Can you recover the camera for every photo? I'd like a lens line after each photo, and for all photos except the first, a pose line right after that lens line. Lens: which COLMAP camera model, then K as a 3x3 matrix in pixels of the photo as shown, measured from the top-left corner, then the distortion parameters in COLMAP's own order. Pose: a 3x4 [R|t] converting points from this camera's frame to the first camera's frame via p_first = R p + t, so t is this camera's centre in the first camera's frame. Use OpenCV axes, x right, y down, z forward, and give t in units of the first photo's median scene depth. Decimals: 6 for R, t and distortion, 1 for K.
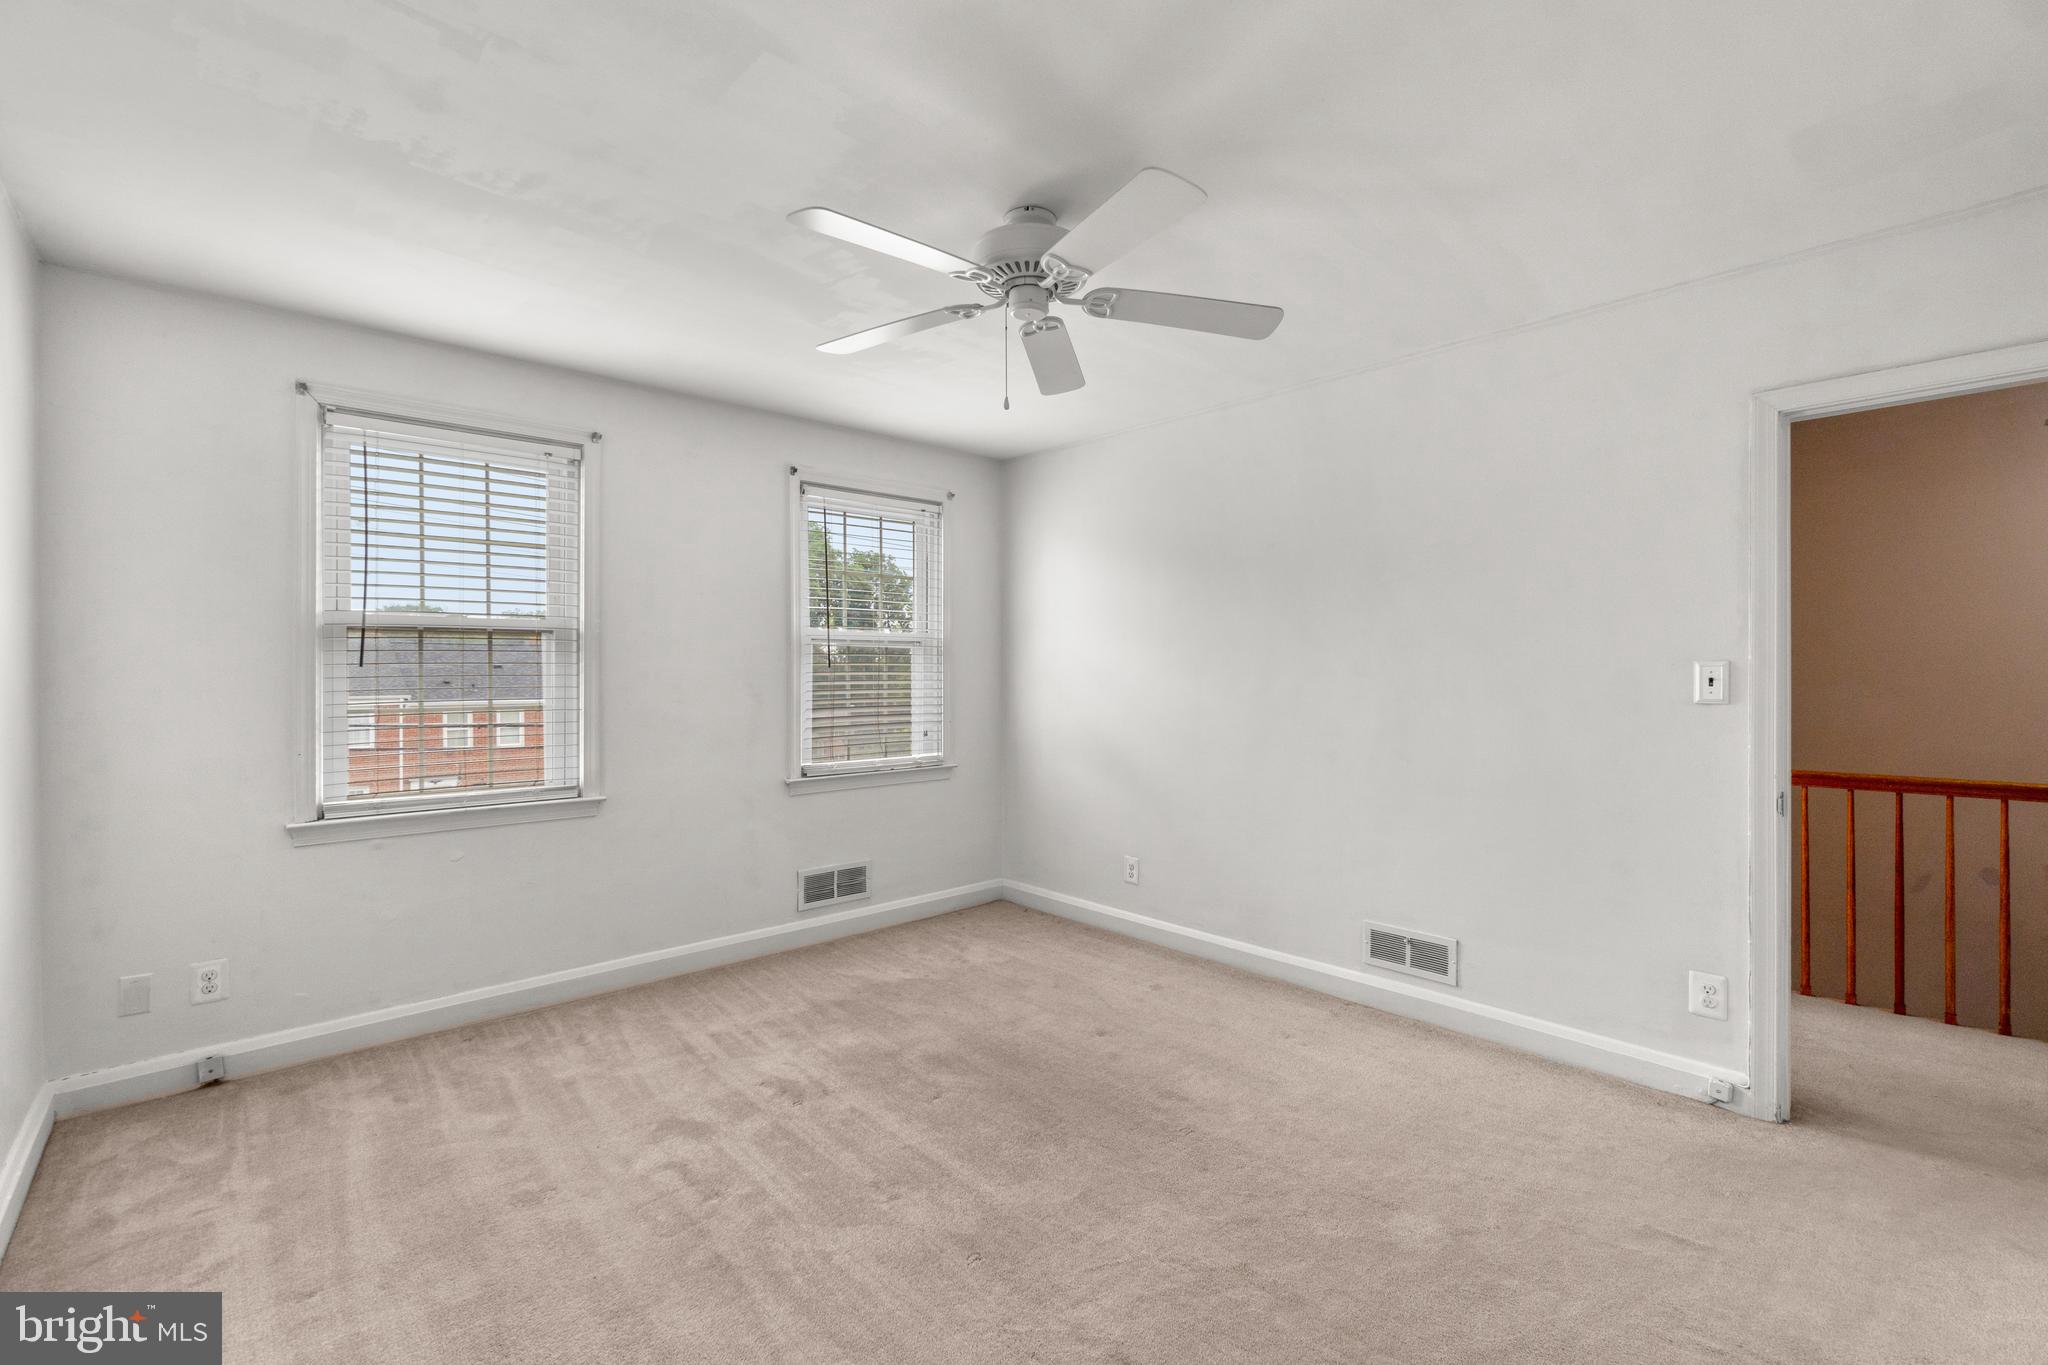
lens RADIAL K [[895.9, 0, 1019.8], [0, 895.9, 672.3], [0, 0, 1]] dist [-0.000881, -0.000194]
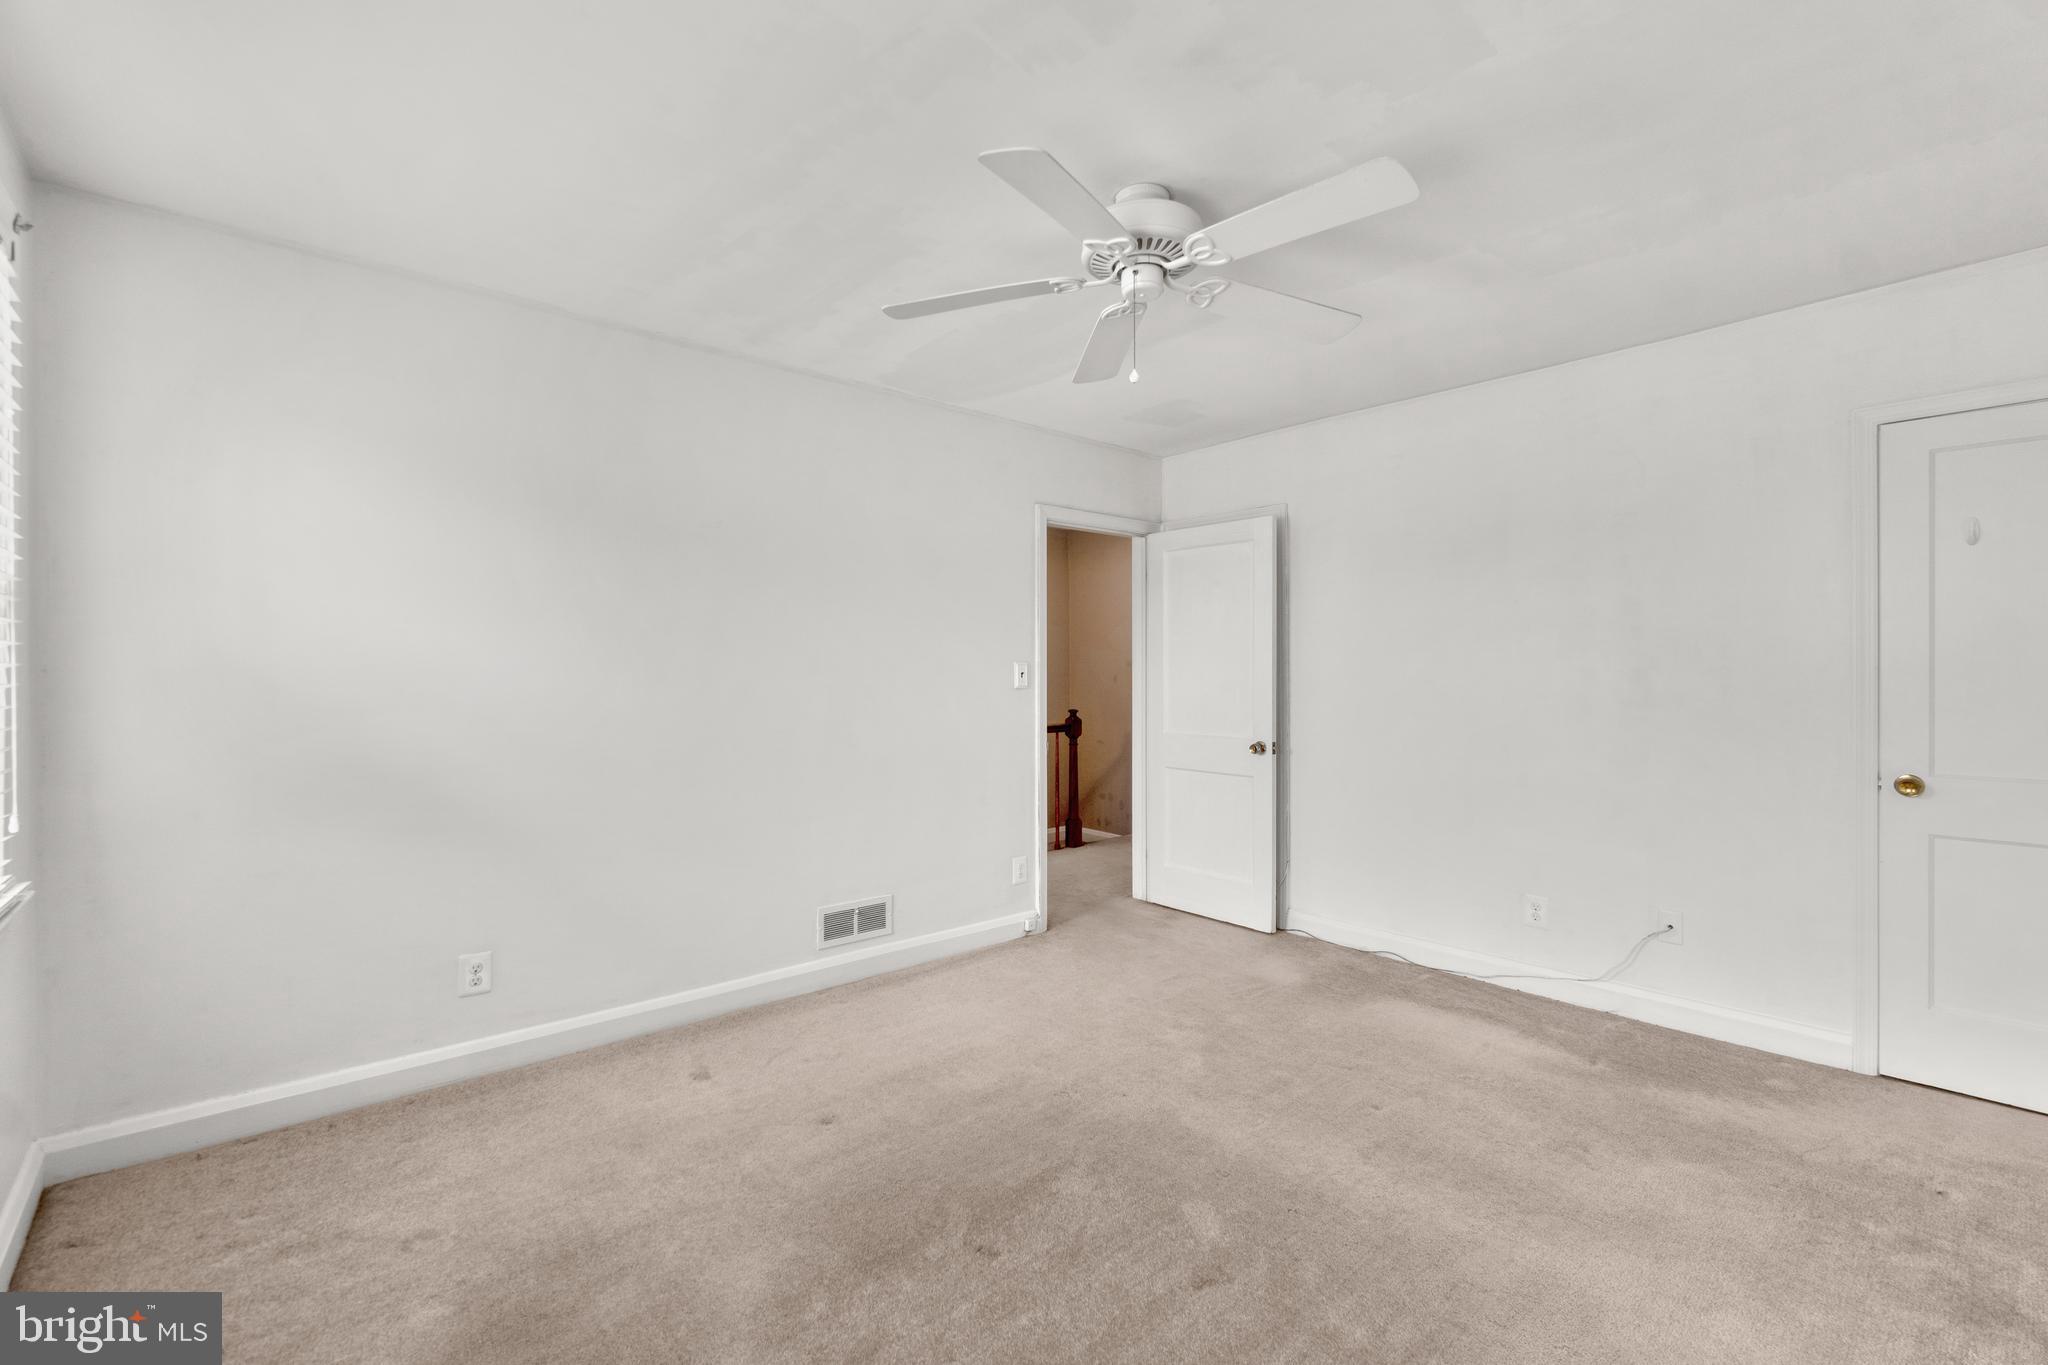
lens RADIAL K [[895.9, 0, 1019.8], [0, 895.9, 672.3], [0, 0, 1]] dist [-0.000881, -0.000194]
pose [[0.010266, 0.004065, 0.999939, -0.724874], [-0.002720, 0.999988, -0.004038, 0.010522], [-0.999944, -0.002679, 0.010277, 0.855343]]
